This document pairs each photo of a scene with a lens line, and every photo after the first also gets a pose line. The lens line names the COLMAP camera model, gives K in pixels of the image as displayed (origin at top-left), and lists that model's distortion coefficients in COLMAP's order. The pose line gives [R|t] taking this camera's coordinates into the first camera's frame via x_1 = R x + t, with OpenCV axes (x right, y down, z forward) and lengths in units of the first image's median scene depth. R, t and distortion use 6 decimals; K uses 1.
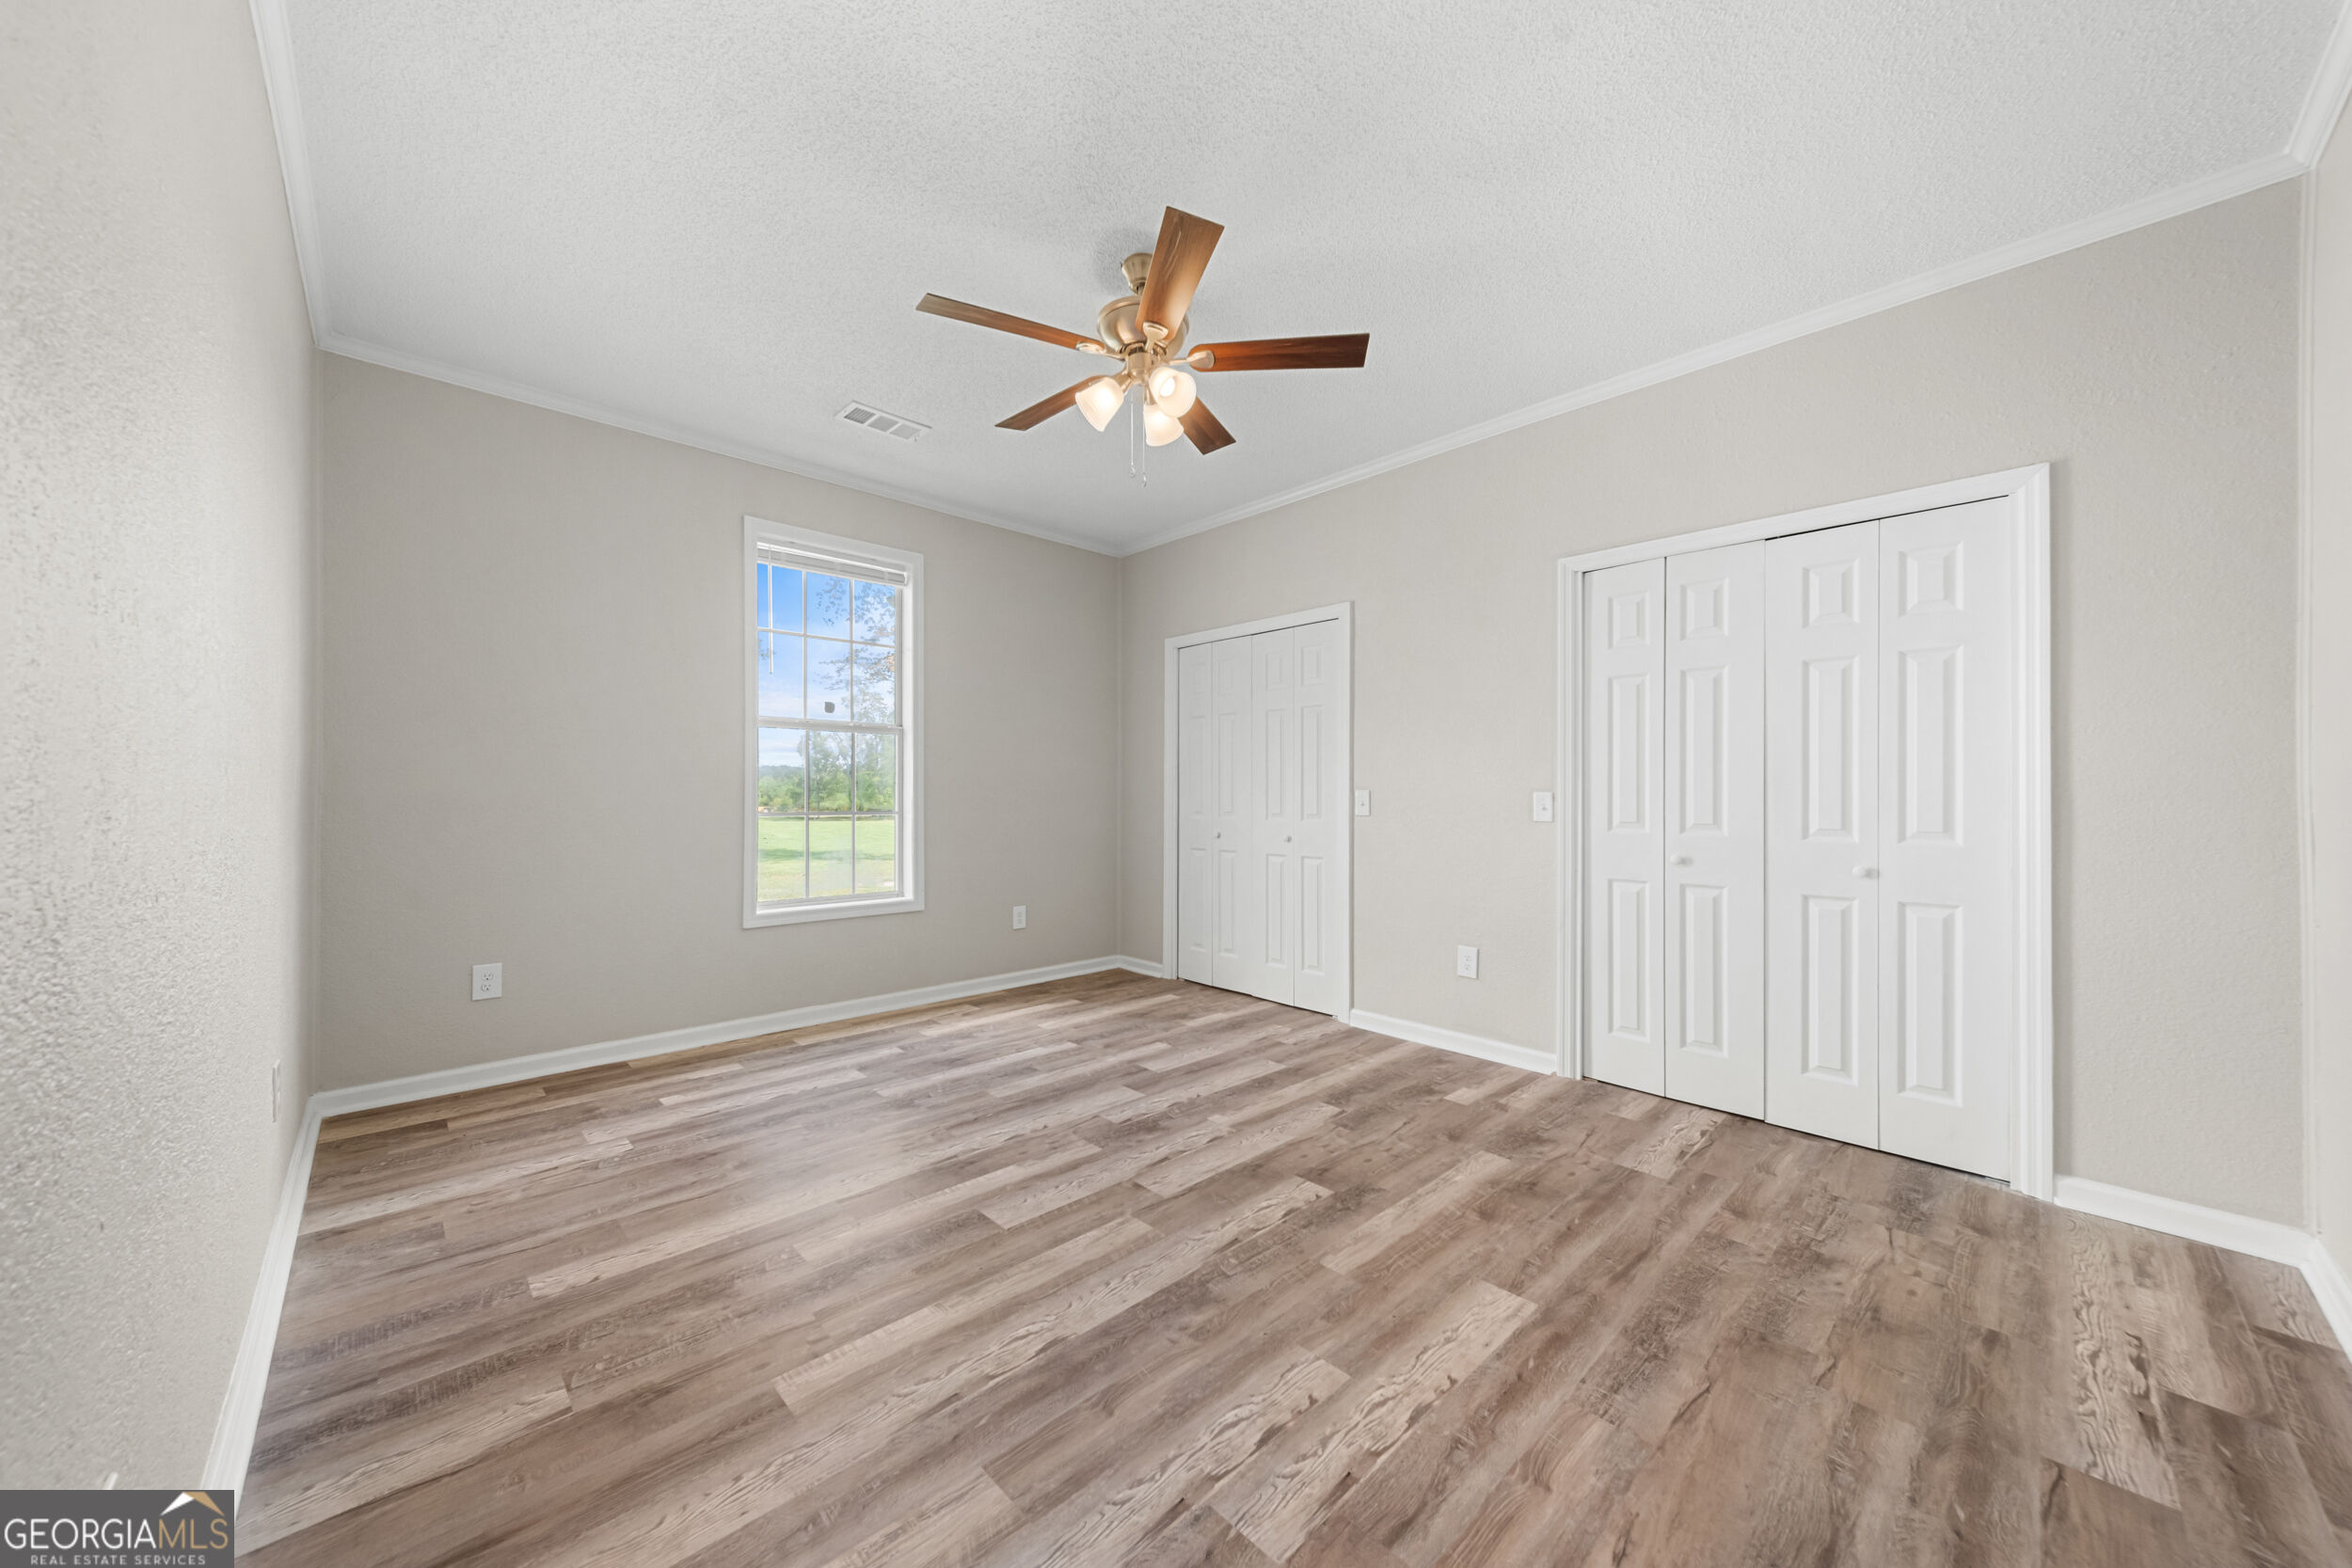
lens RADIAL K [[826.5, 0, 1139.9], [0, 826.5, 792.5], [0, 0, 1]] dist [-0.000082, -0.000036]
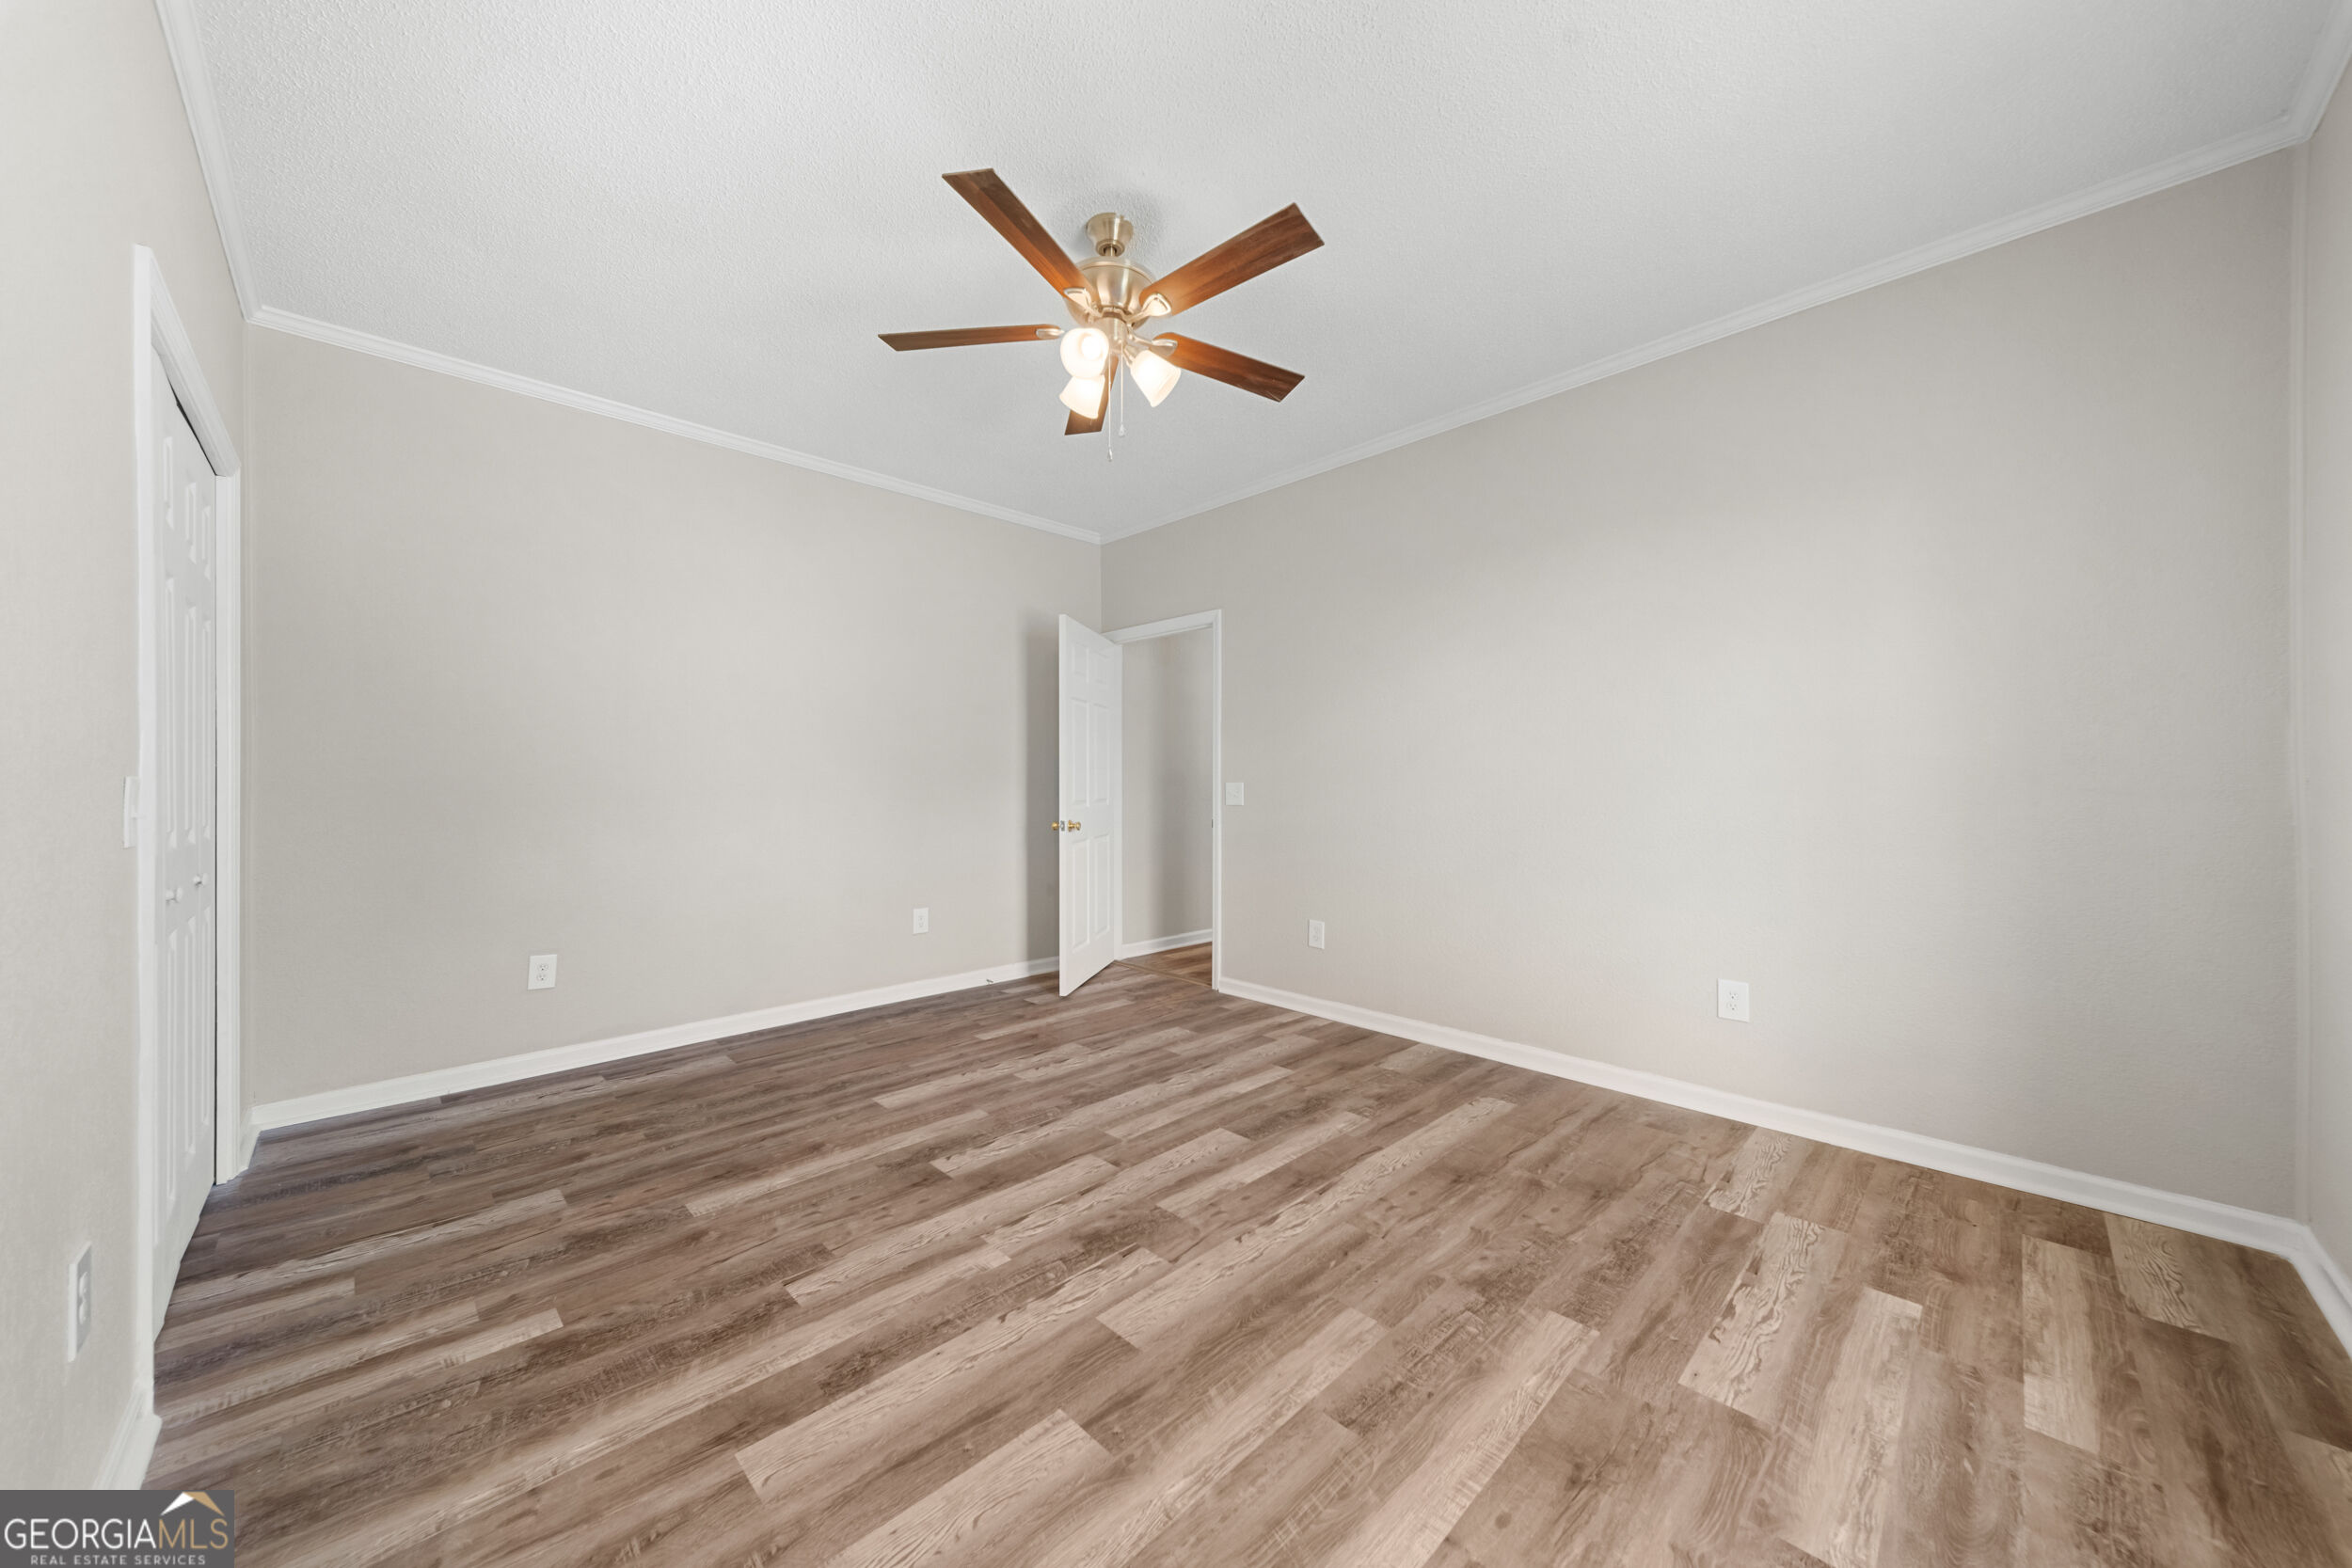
lens RADIAL K [[826.5, 0, 1139.9], [0, 826.5, 792.5], [0, 0, 1]] dist [-0.000082, -0.000036]
pose [[-0.999914, -0.005115, -0.012107, -0.017816], [-0.005149, 0.999983, 0.002789, 0.007635], [0.012093, 0.002851, -0.999923, 1.993889]]
